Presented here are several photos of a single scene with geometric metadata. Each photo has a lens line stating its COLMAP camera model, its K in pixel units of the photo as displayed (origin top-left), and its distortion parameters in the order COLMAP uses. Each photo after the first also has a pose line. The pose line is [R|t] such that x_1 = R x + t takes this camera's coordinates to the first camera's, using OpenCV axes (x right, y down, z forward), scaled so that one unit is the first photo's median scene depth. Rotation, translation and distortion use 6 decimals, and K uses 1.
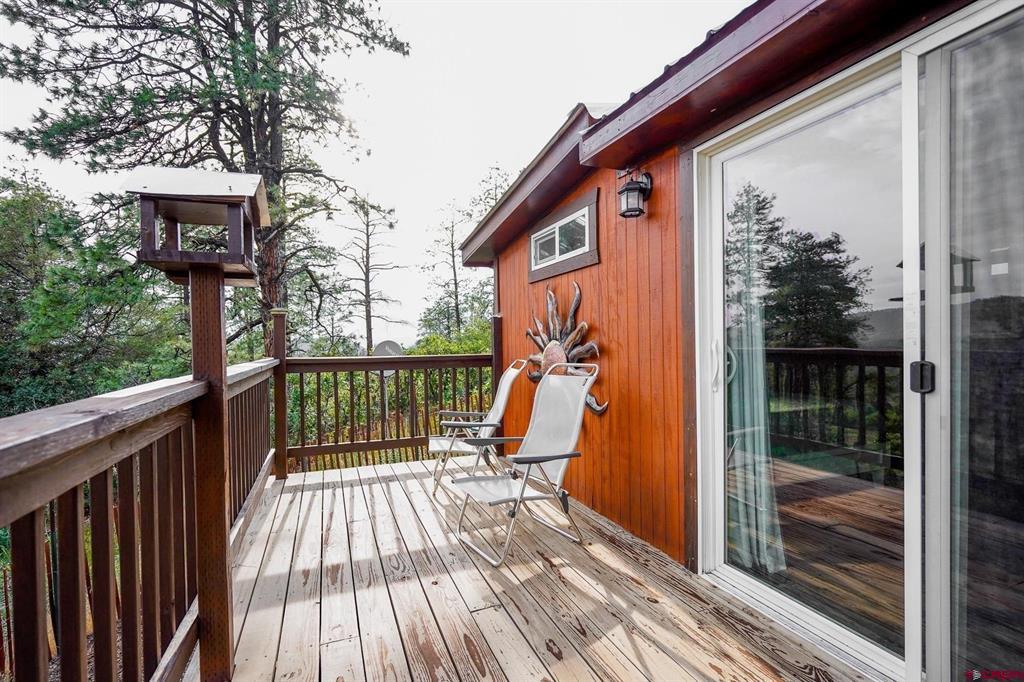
lens RADIAL K [[472.8, 0, 507.4], [0, 472.8, 340.0], [0, 0, 1]] dist [-0.005435, 0.003547]
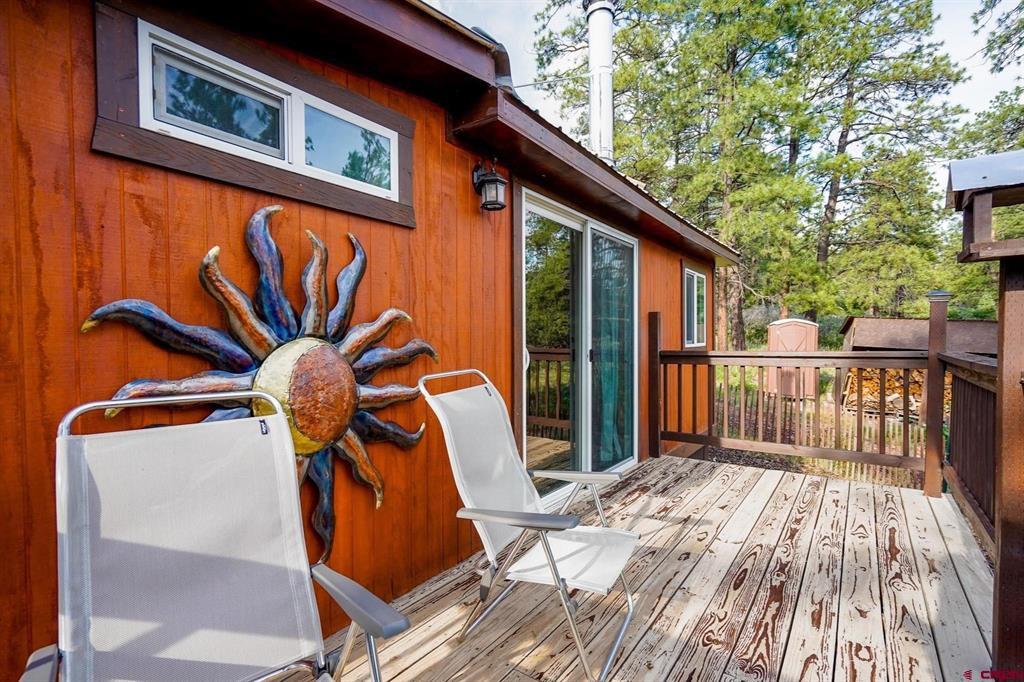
lens RADIAL K [[472.8, 0, 511.5], [0, 472.8, 342.0], [0, 0, 1]] dist [-0.005435, 0.003547]
pose [[-0.528430, 0.009151, 0.848928, -0.557482], [0.010627, 0.999935, -0.004164, 0.011206], [-0.848911, 0.006821, -0.528492, 1.465991]]
